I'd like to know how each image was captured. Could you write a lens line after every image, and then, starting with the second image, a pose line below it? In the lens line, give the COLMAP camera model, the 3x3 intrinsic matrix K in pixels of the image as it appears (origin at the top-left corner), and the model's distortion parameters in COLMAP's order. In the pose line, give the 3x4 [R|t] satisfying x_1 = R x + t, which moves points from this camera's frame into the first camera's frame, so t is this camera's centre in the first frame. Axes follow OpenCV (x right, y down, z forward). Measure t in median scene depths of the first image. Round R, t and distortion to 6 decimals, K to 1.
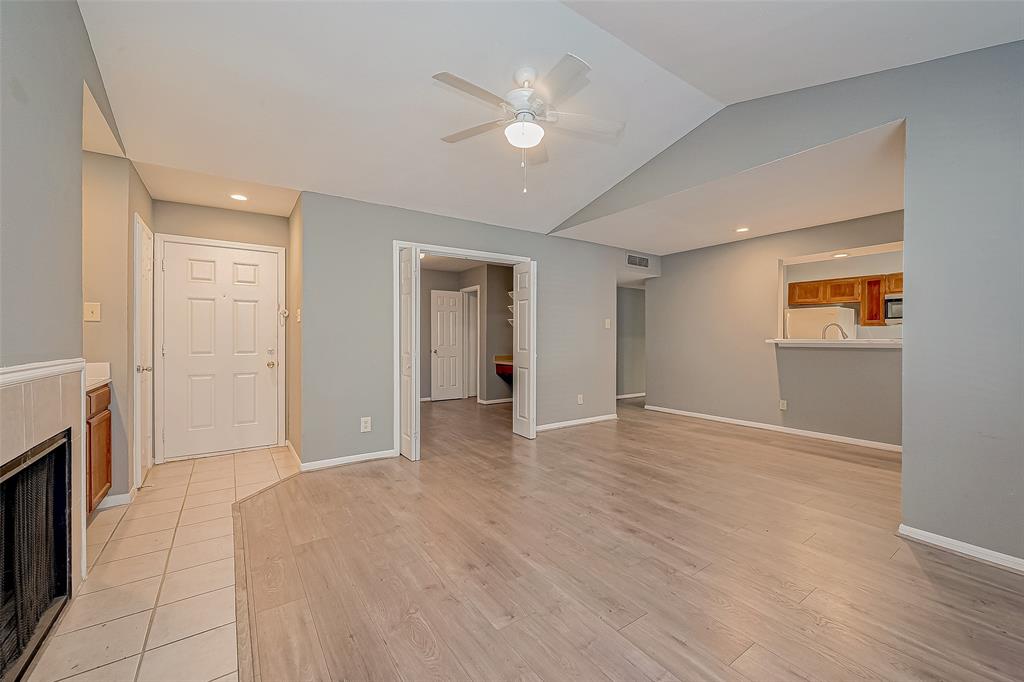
lens RADIAL K [[407.0, 0, 513.8], [0, 407.0, 337.3], [0, 0, 1]] dist [0.000024, -0.000047]
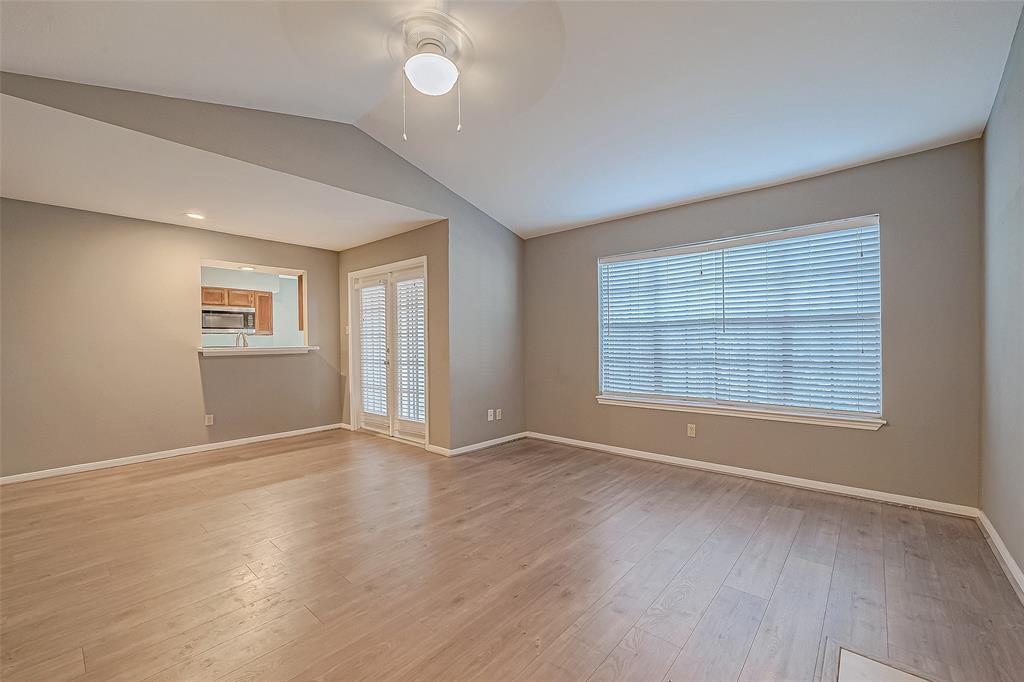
lens RADIAL K [[422.1, 0, 512.0], [0, 422.1, 341.0], [0, 0, 1]] dist [0.000316, 0.000013]
pose [[-0.245016, 0.004516, 0.969509, -0.437302], [0.010115, 0.999947, -0.002101, -0.001894], [-0.969466, 0.009292, -0.245048, 0.589723]]
